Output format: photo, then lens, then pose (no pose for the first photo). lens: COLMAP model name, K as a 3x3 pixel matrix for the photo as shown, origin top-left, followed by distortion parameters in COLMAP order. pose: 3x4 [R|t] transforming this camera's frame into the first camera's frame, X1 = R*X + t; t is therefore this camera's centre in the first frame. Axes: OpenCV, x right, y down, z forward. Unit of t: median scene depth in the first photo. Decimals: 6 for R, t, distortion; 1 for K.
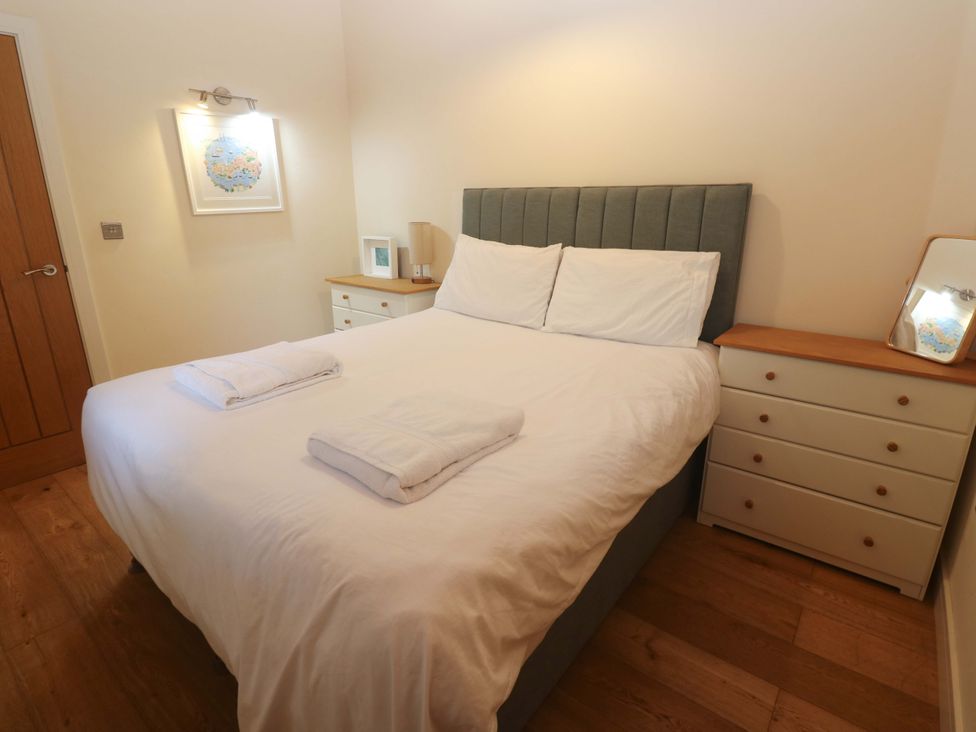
lens RADIAL K [[511.7, 0, 497.7], [0, 511.7, 355.5], [0, 0, 1]] dist [0.002088, -0.012350]
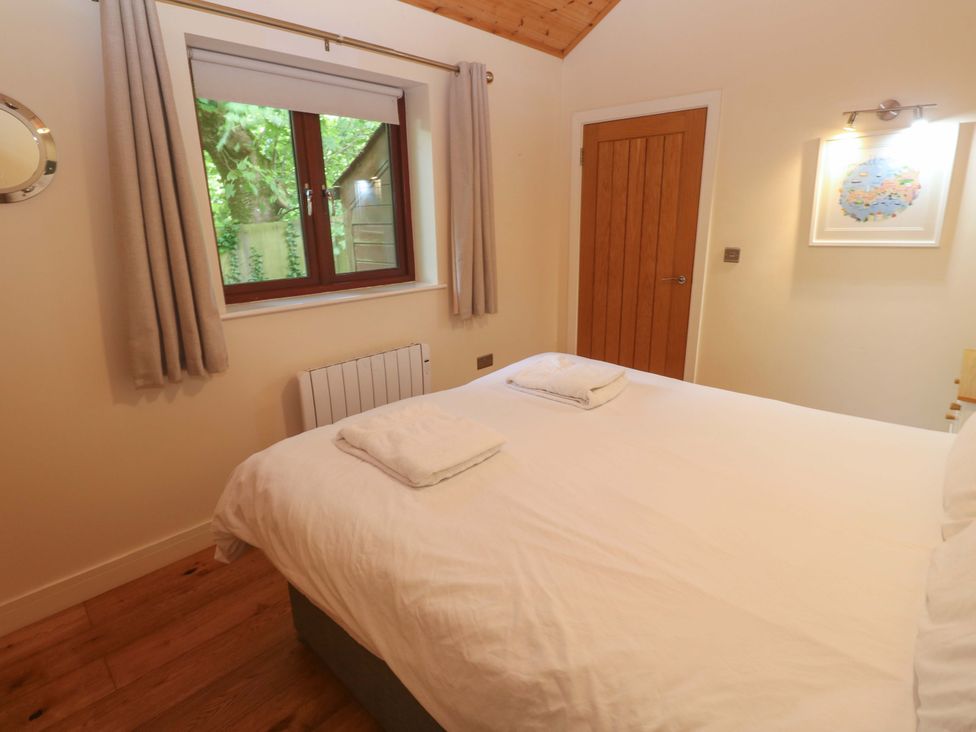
lens RADIAL K [[511.7, 0, 497.7], [0, 511.7, 355.5], [0, 0, 1]] dist [0.002088, -0.012350]
pose [[-0.092403, 0.270684, -0.958223, 0.428594], [-0.275503, 0.917821, 0.285838, -0.194405], [0.956849, 0.290406, -0.010235, 0.499010]]
